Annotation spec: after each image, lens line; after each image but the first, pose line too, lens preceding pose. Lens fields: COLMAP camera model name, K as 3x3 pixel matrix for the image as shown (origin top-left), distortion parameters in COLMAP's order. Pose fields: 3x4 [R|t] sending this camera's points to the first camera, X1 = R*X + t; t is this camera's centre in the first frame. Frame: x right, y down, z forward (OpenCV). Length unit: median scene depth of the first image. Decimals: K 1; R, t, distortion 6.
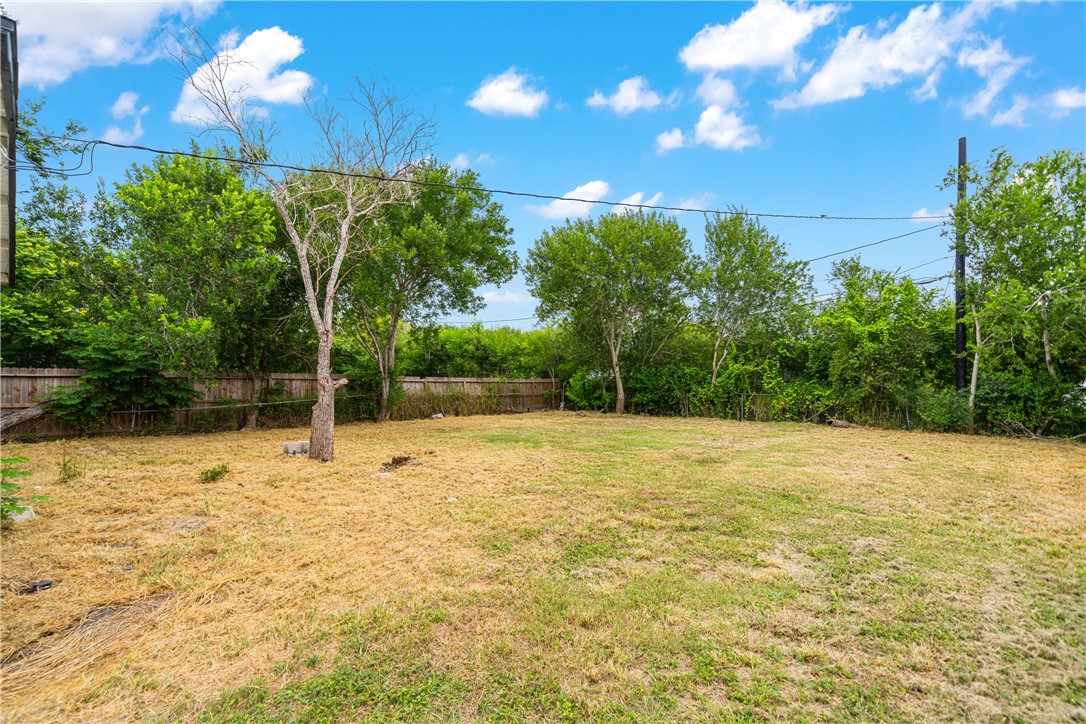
lens RADIAL K [[463.2, 0, 545.5], [0, 463.2, 370.0], [0, 0, 1]] dist [0.000249, 0.000007]
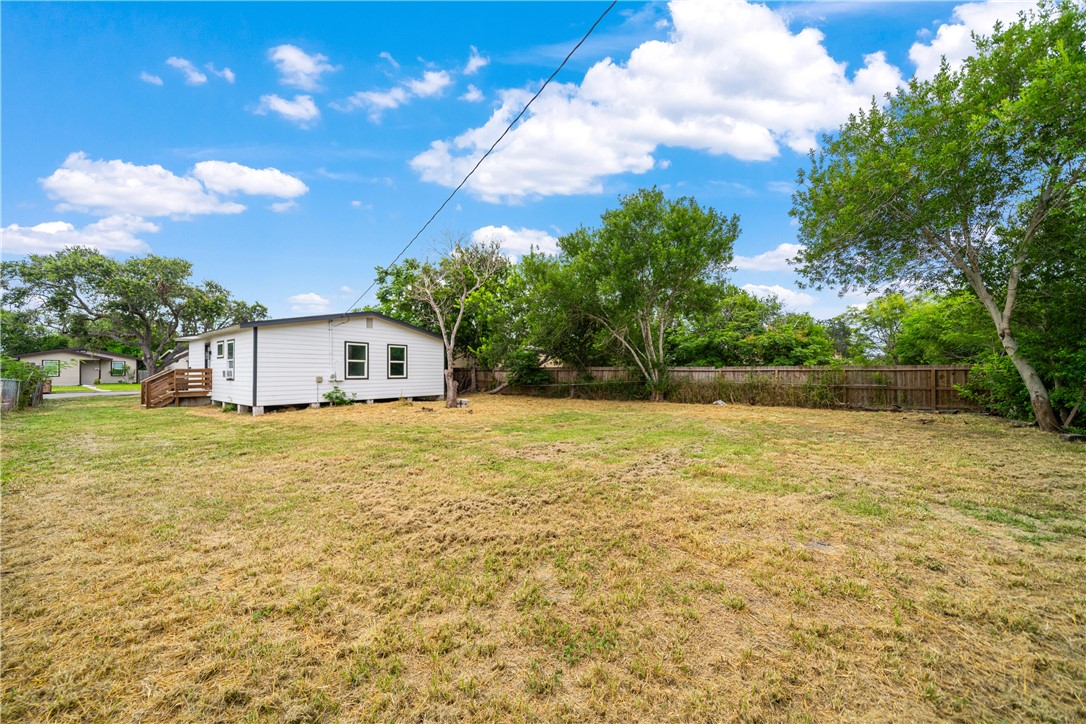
lens RADIAL K [[372.2, 0, 543.0], [0, 372.2, 362.0], [0, 0, 1]] dist [-0.000756, -0.000071]
pose [[0.096193, -0.030207, -0.994904, 0.783887], [0.038163, 0.998916, -0.026639, 0.017081], [0.994631, -0.035406, 0.097241, 0.677877]]
